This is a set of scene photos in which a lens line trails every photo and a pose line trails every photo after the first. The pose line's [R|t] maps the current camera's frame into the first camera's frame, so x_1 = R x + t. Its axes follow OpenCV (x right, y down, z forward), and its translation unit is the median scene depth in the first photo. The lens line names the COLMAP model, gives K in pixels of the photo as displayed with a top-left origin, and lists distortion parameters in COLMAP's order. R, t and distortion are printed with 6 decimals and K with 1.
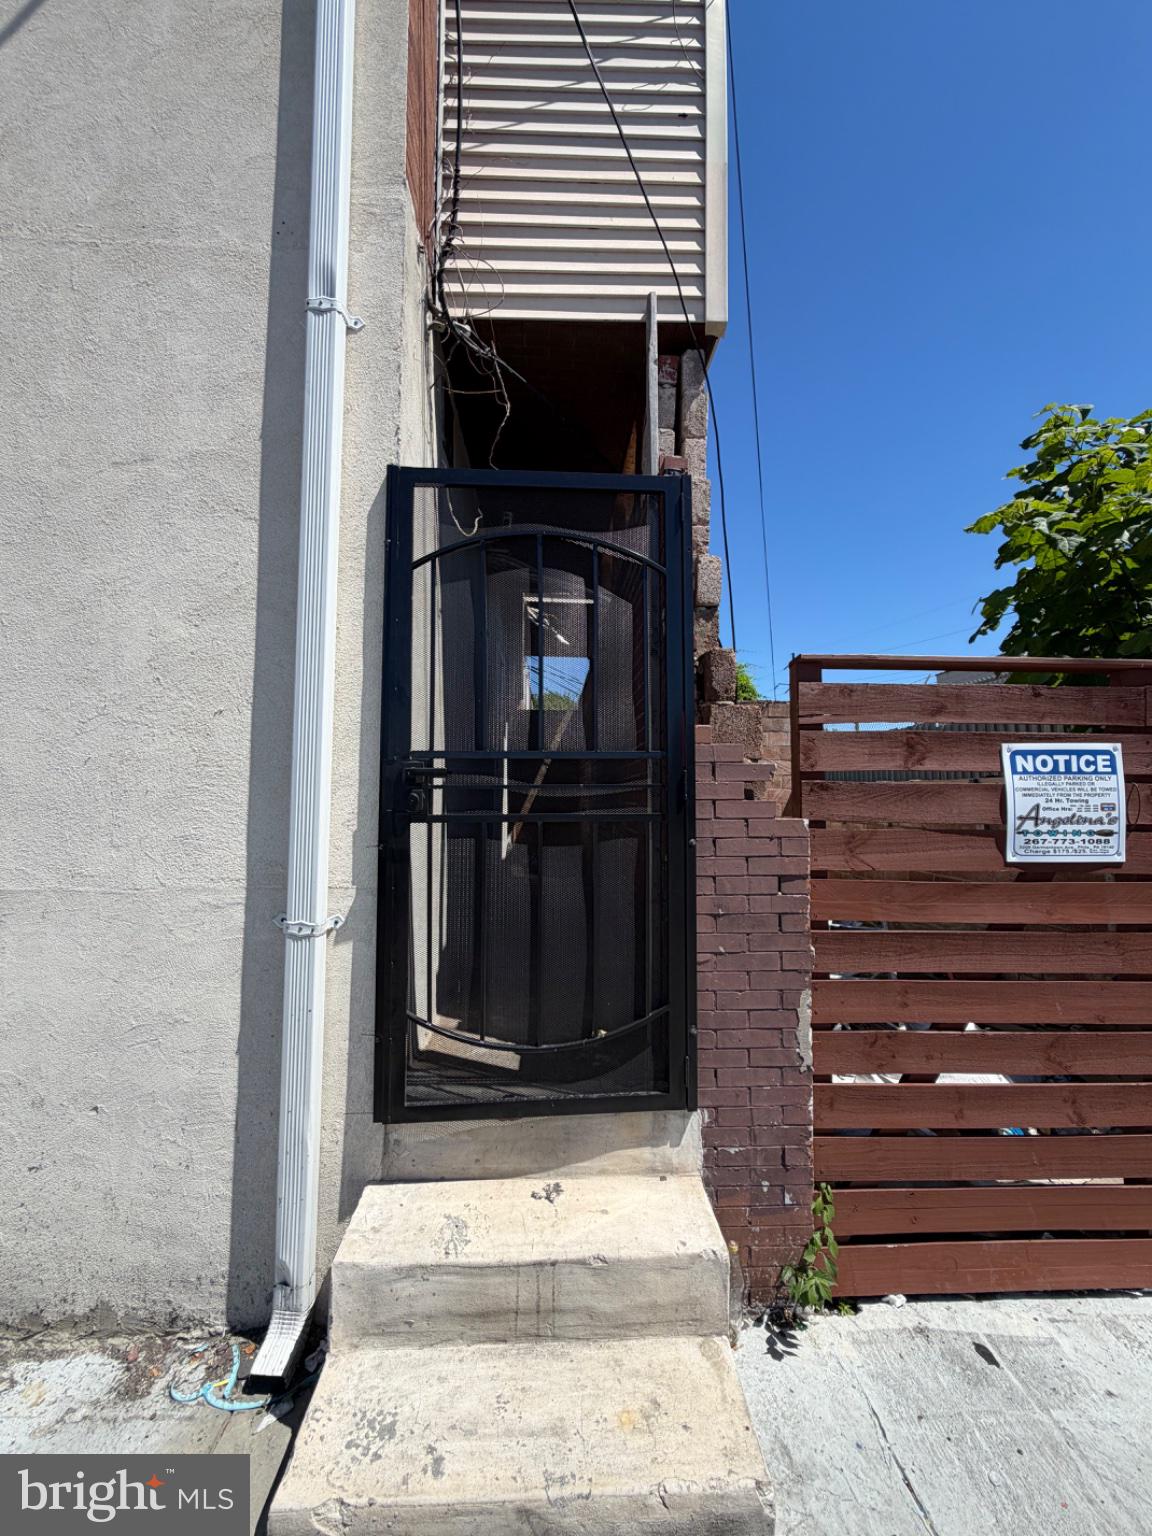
lens RADIAL K [[610.6, 0, 571.6], [0, 610.6, 766.8], [0, 0, 1]] dist [0.000107, 0.000552]
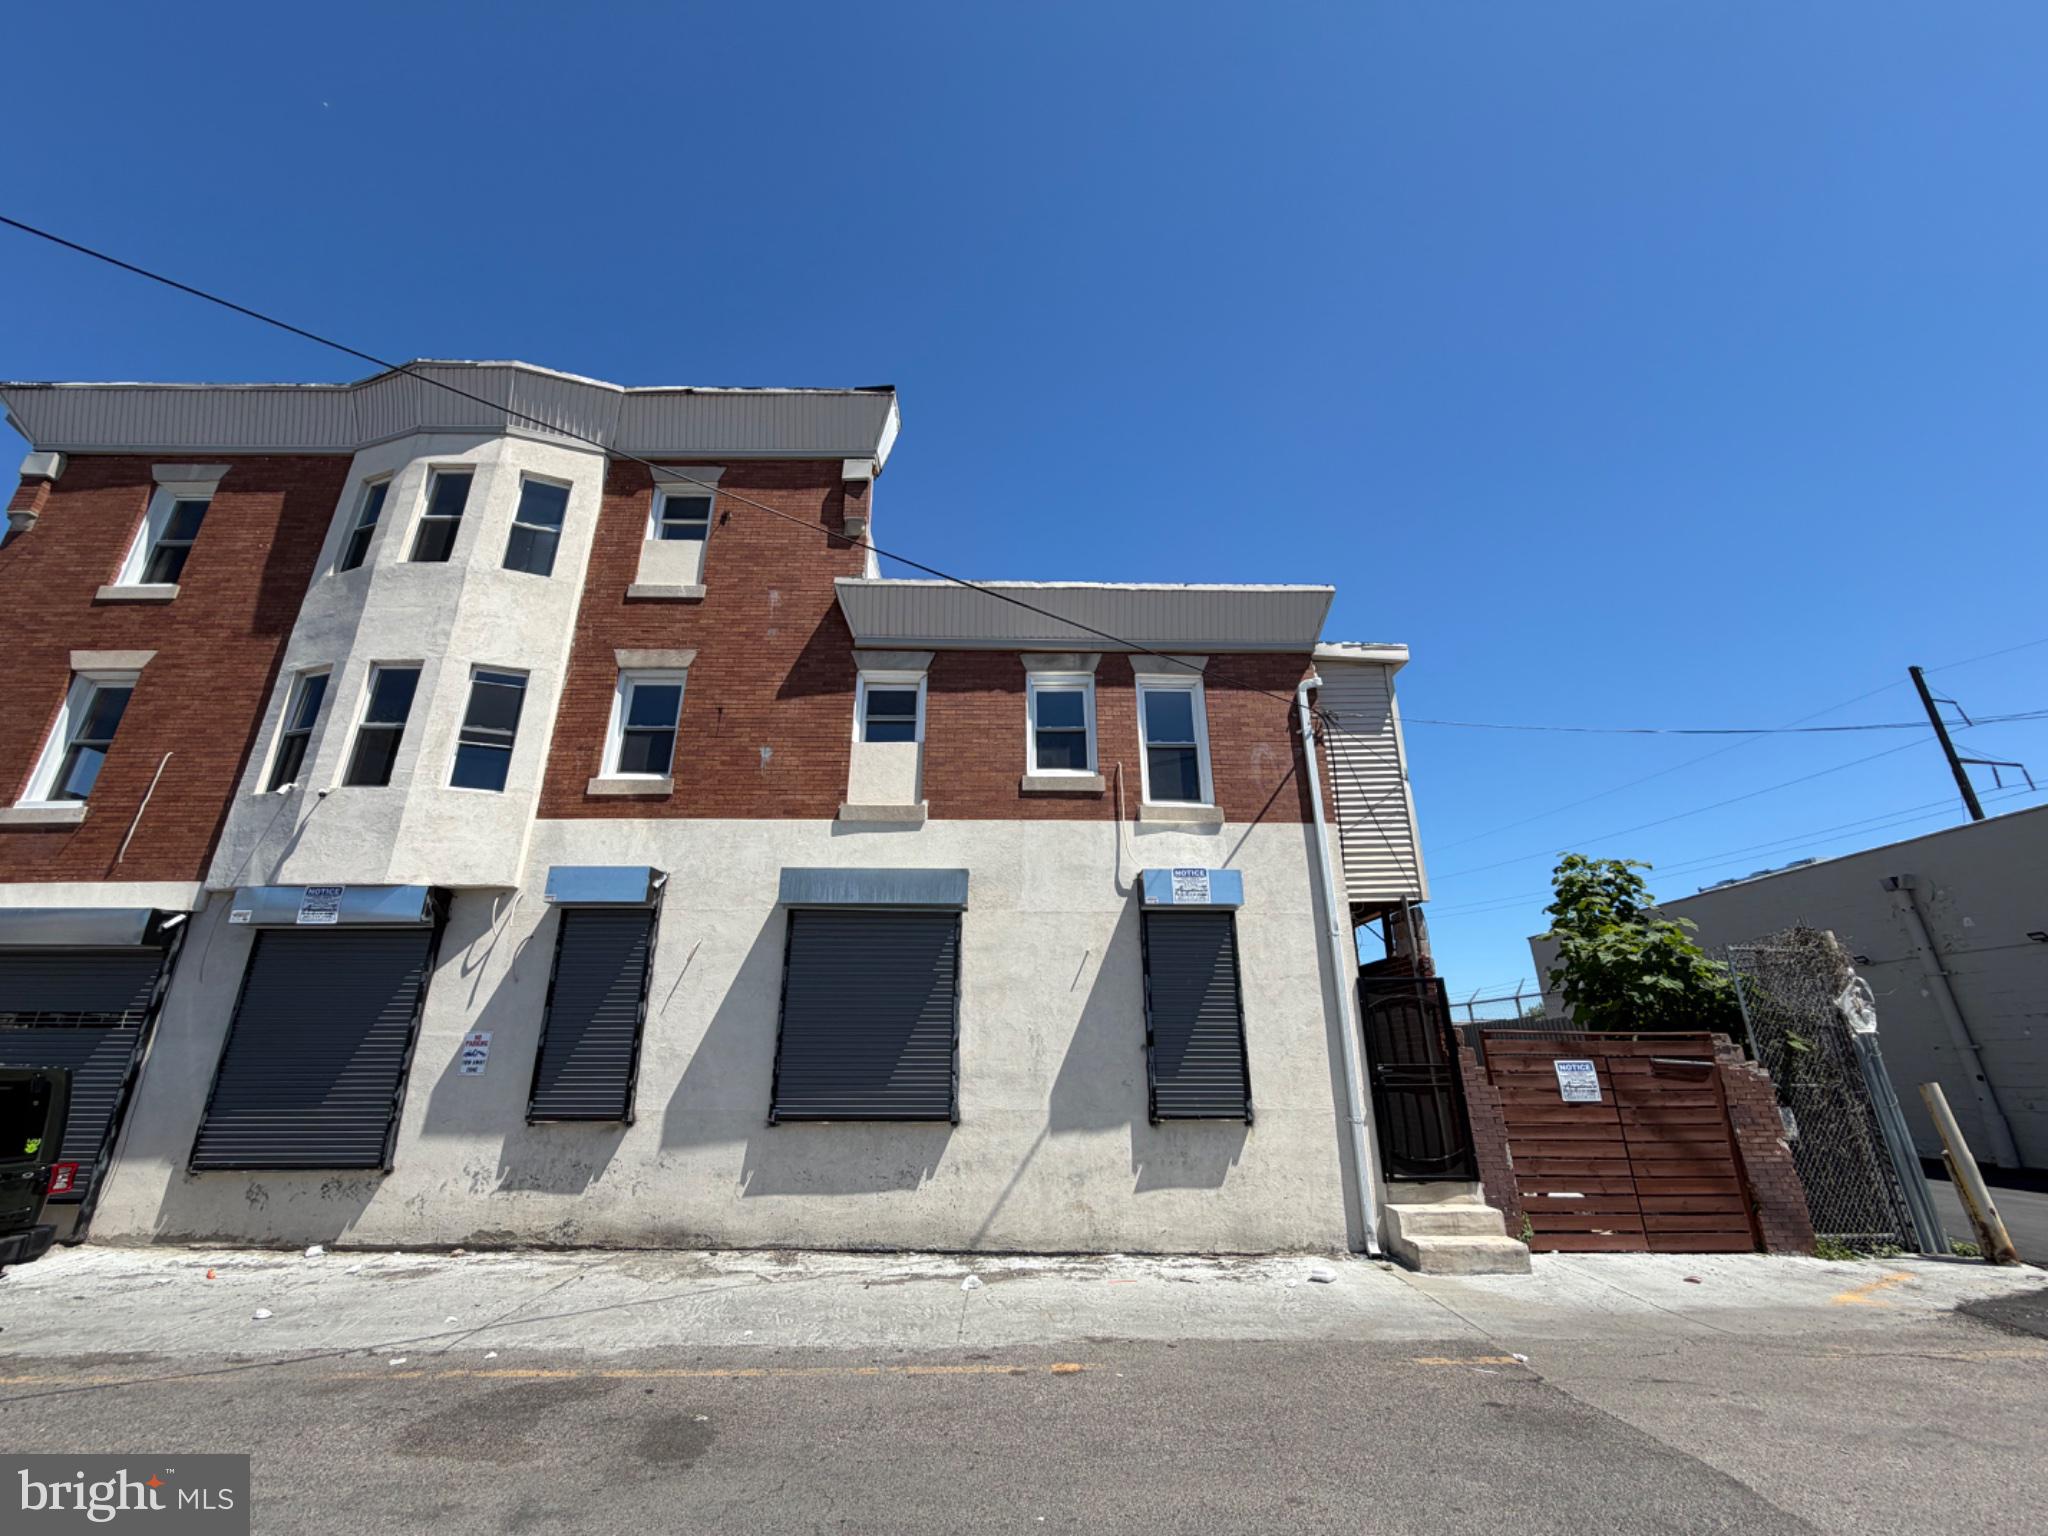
lens RADIAL K [[814.2, 0, 1024.5], [0, 814.2, 768.3], [0, 0, 1]] dist [0.000107, 0.000552]
pose [[0.999750, -0.011767, -0.019035, -2.063435], [0.005360, 0.951747, -0.306836, -0.212958], [0.021727, 0.306657, 0.951572, -3.761733]]
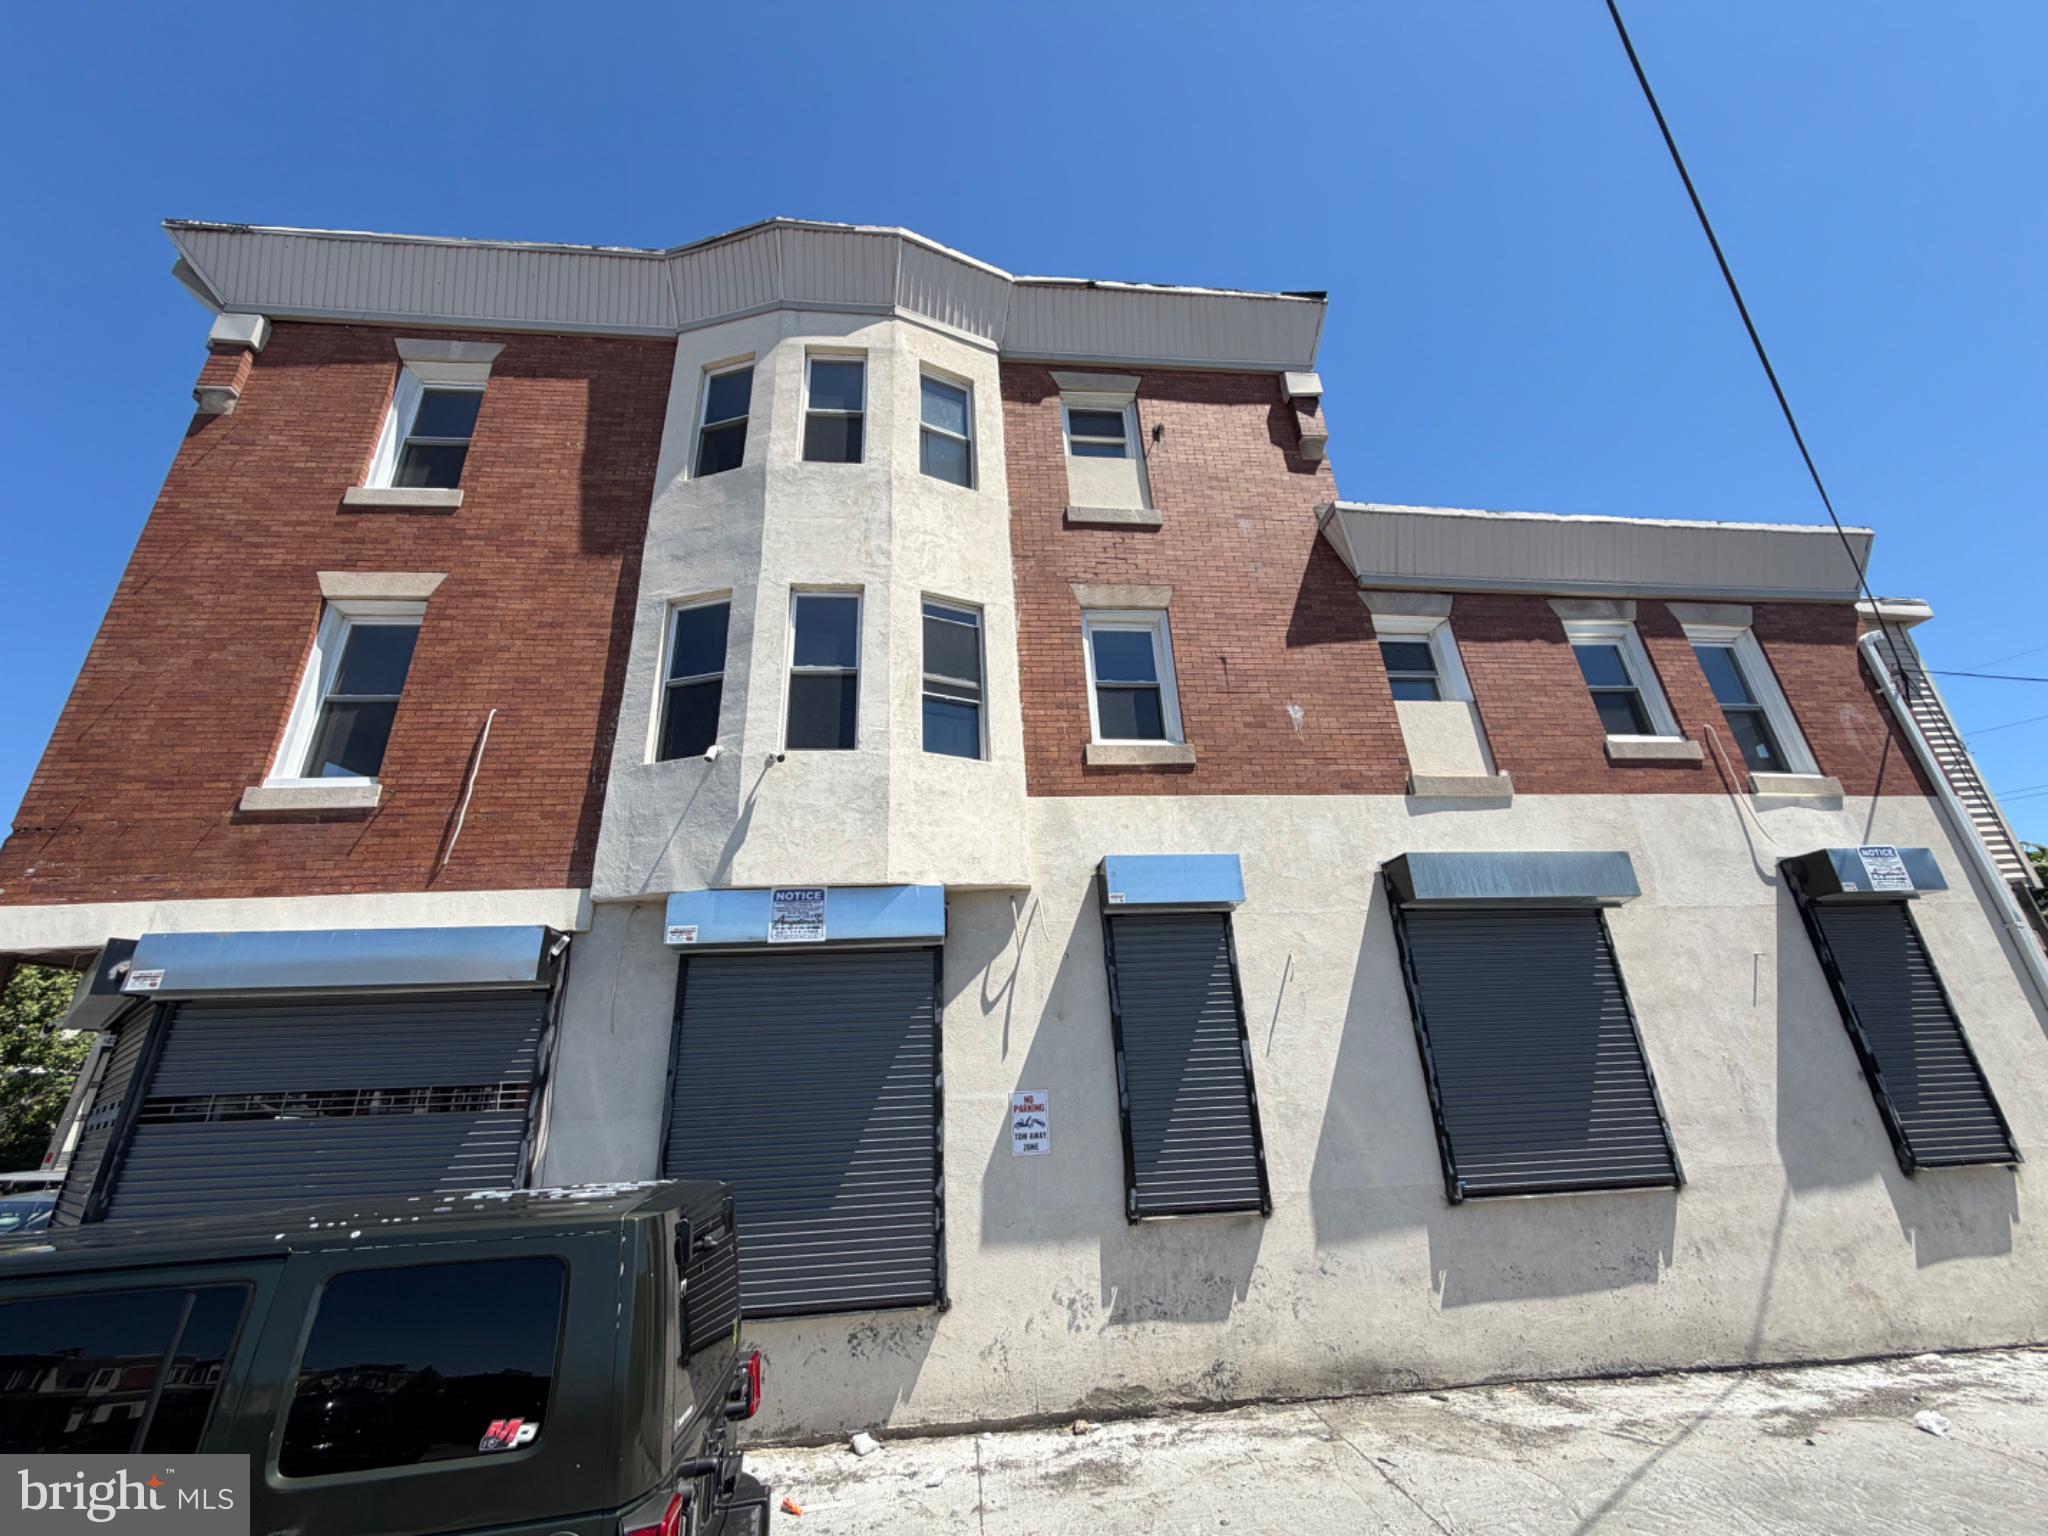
lens RADIAL K [[814.2, 0, 1017.5], [0, 814.2, 767.3], [0, 0, 1]] dist [0.000107, 0.000552]
pose [[0.996627, -0.017484, 0.080184, -5.338258], [0.044496, 0.936091, -0.348933, -0.298310], [-0.068958, 0.351324, 0.933711, -2.541151]]
